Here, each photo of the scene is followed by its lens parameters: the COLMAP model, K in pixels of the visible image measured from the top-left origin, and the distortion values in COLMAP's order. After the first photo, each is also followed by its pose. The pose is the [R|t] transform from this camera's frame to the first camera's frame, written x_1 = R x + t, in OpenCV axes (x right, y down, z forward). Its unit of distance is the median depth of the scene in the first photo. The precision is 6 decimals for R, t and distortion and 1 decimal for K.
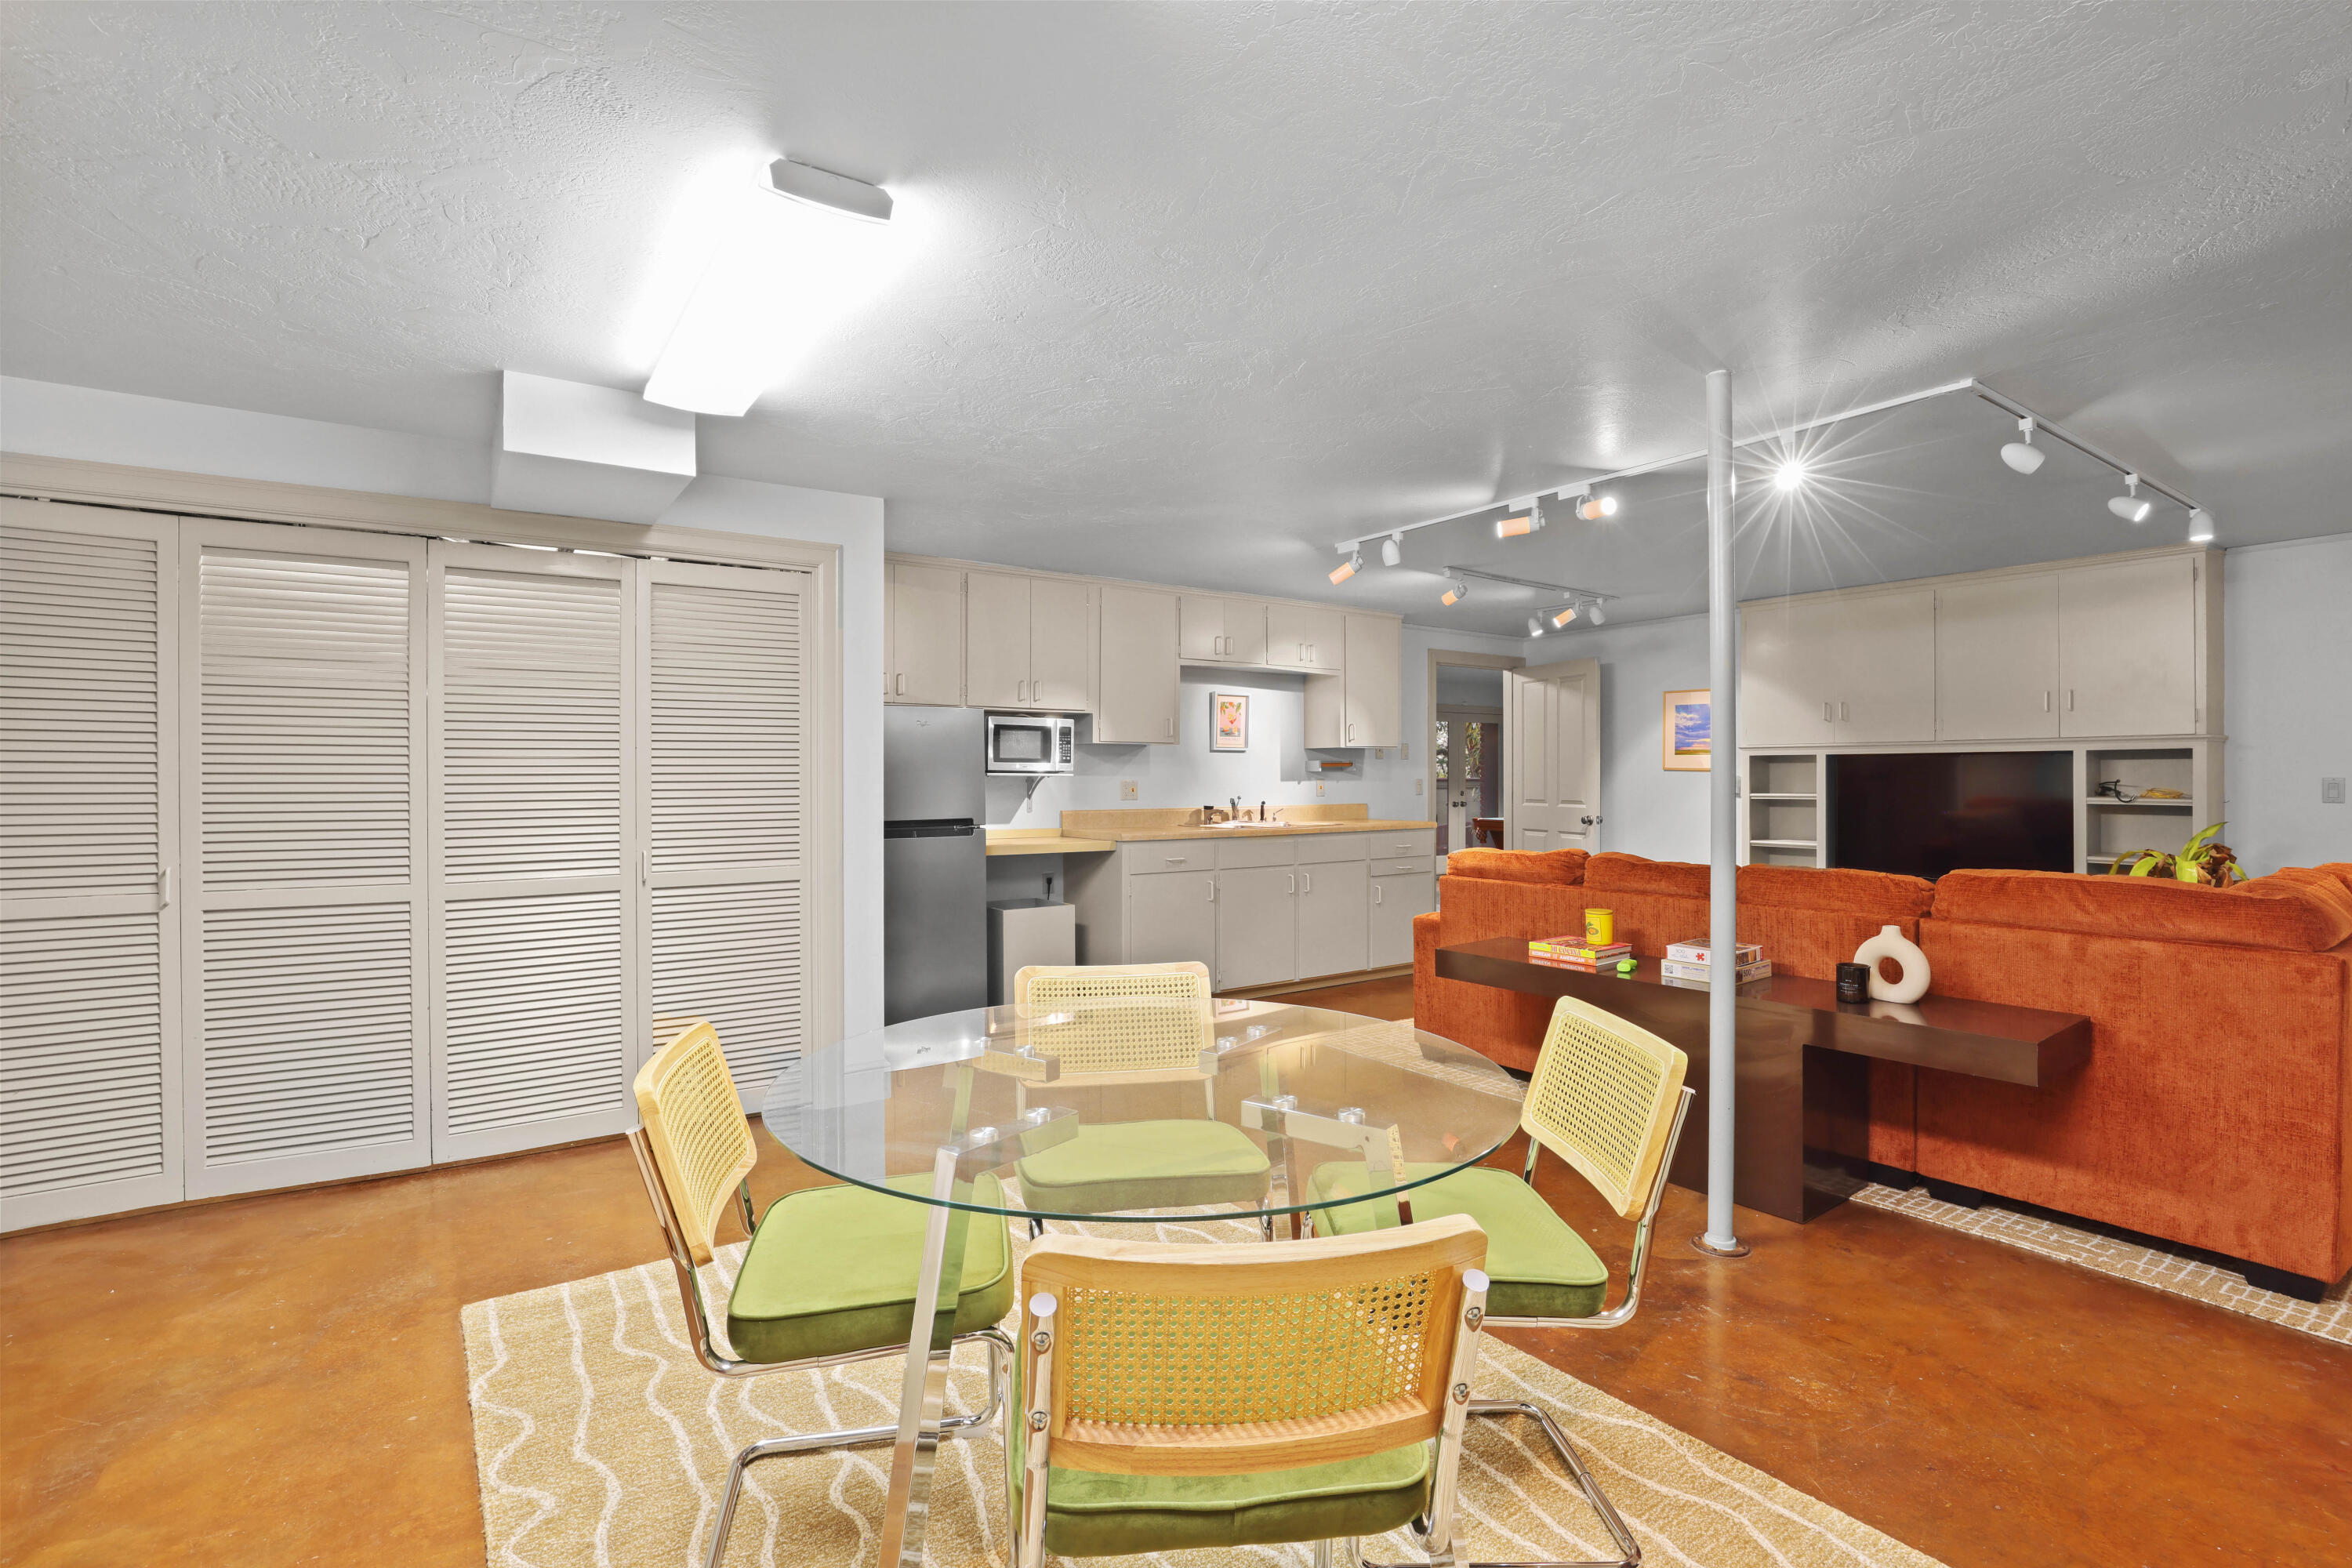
lens RADIAL K [[1084.4, 0, 1176.0], [0, 1084.4, 784.0], [0, 0, 1]] dist [-0.053474, -0.000039]
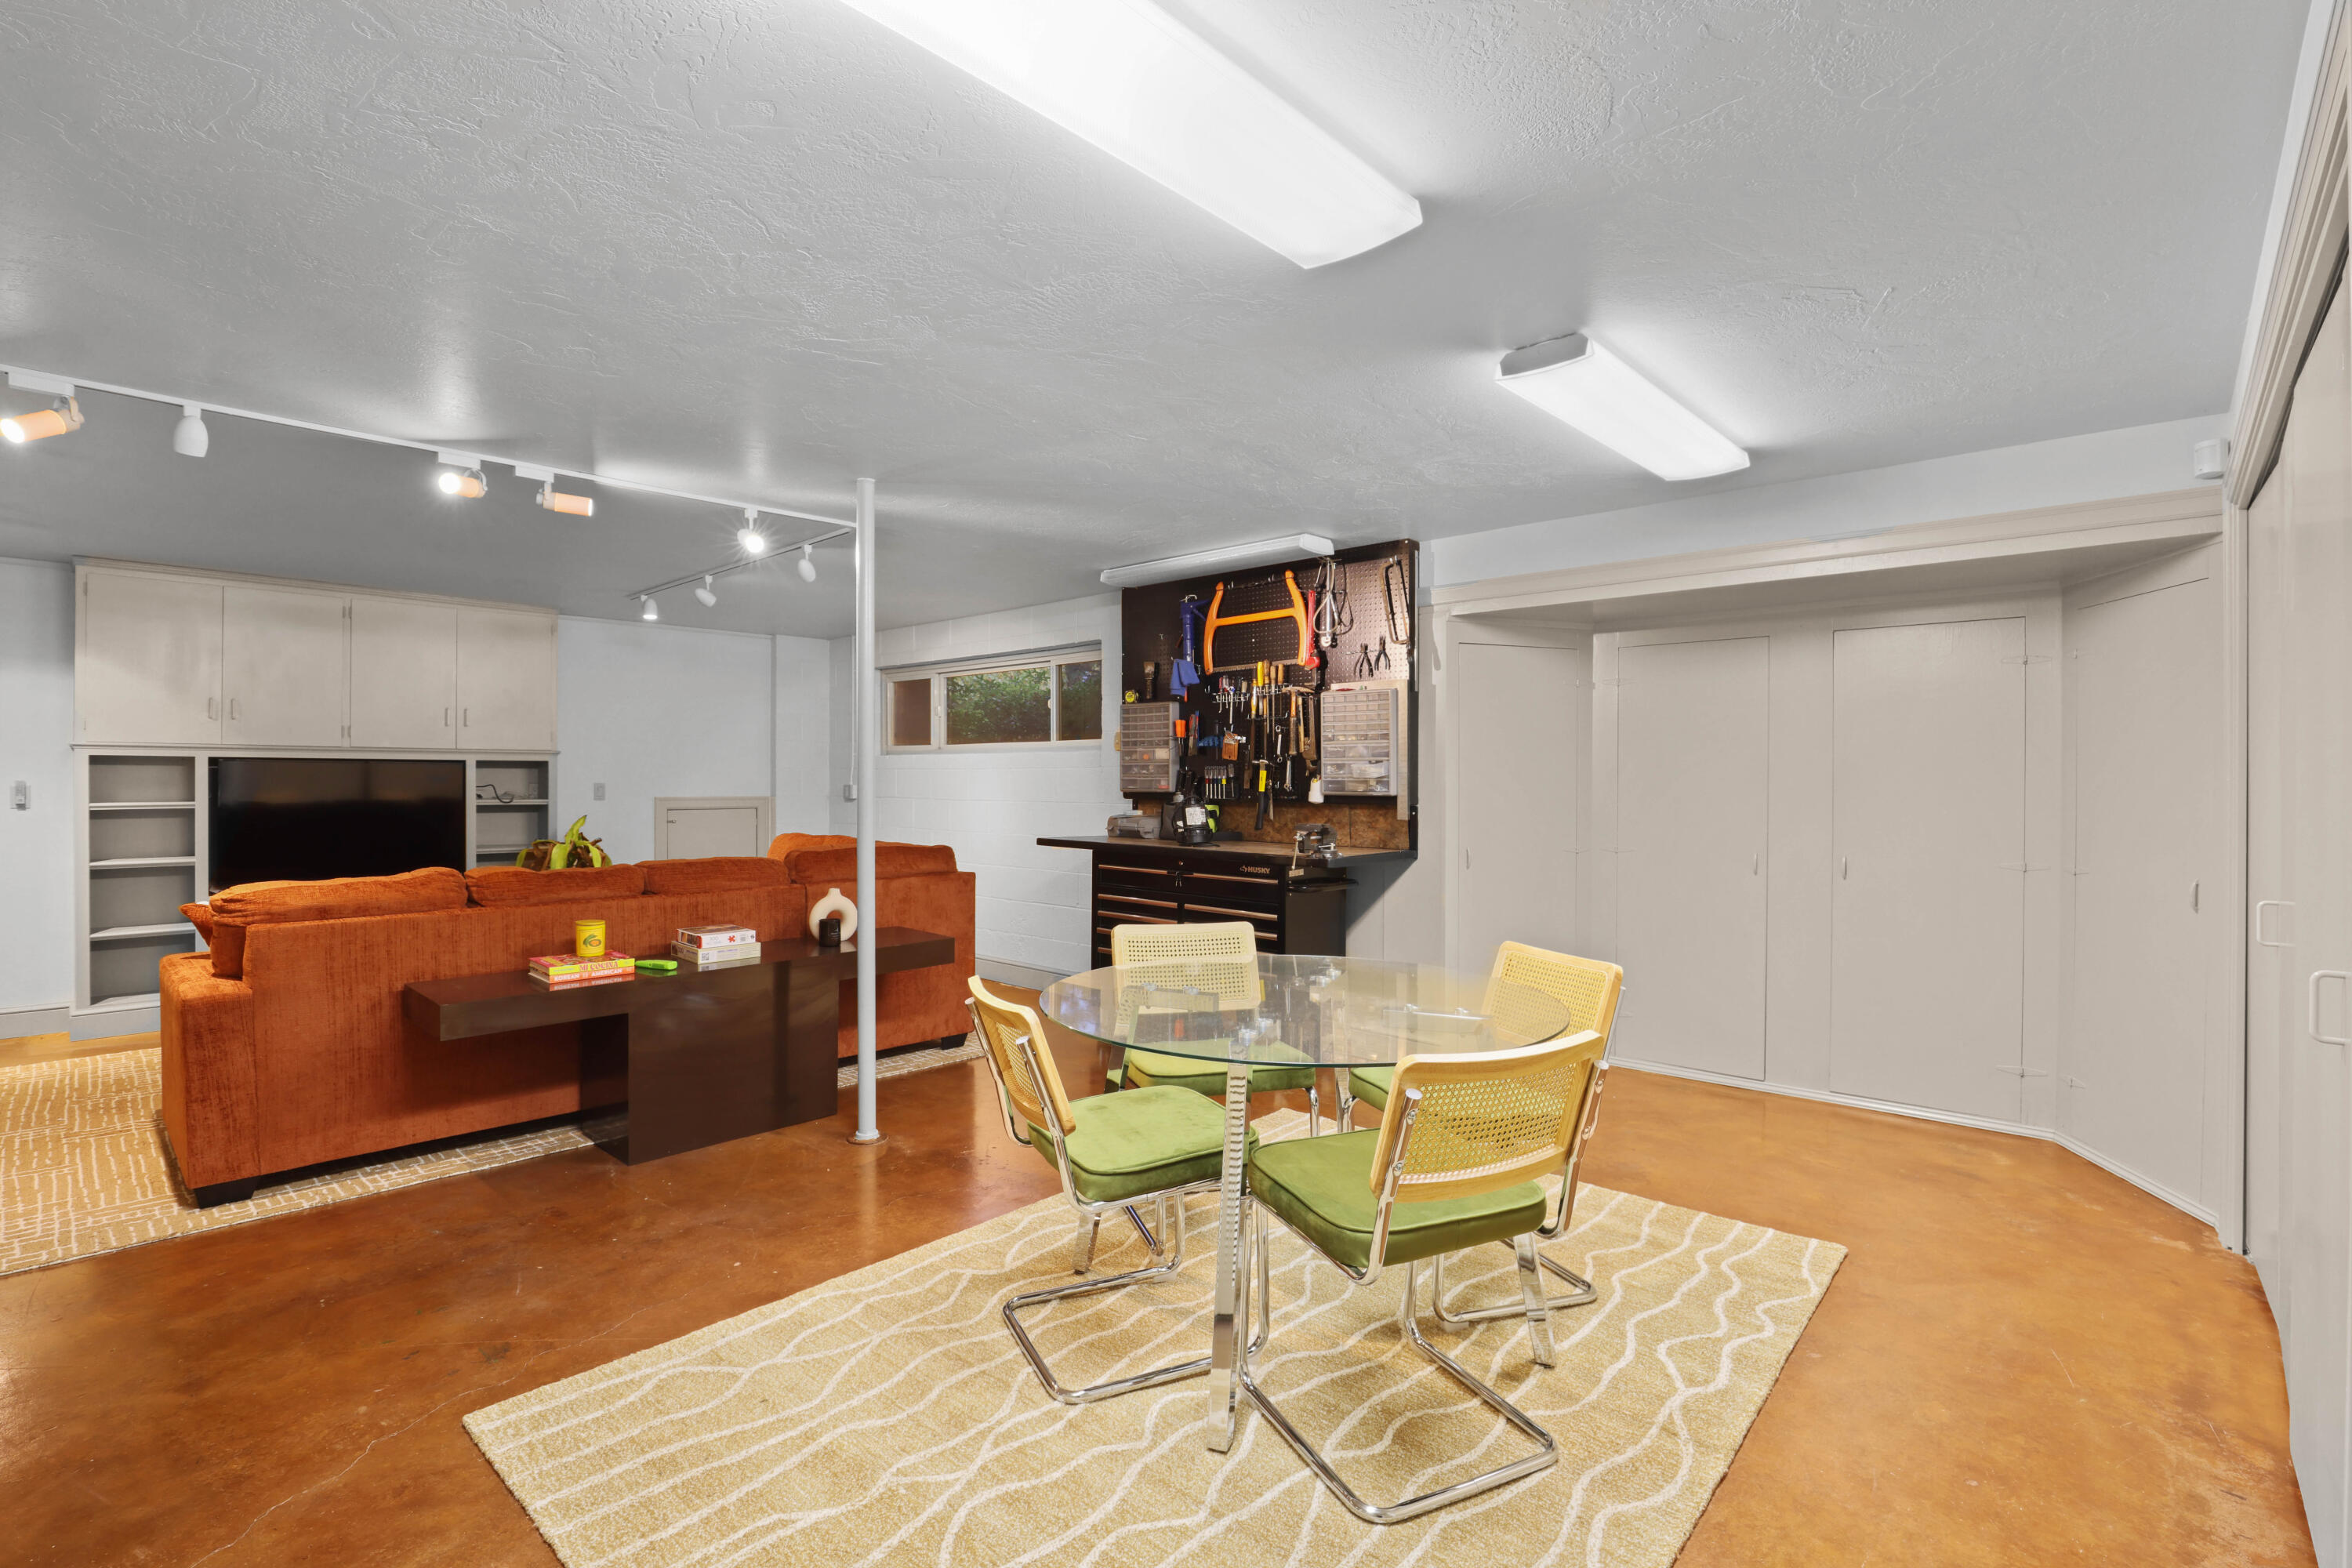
lens RADIAL K [[1077.6, 0, 1134.1], [0, 1077.6, 782.0], [0, 0, 1]] dist [-0.001773, -0.000130]
pose [[-0.203473, 0.000496, 0.979080, -0.575853], [0.003609, 0.999993, 0.000244, -0.006447], [-0.979074, 0.003583, -0.203473, 0.621080]]
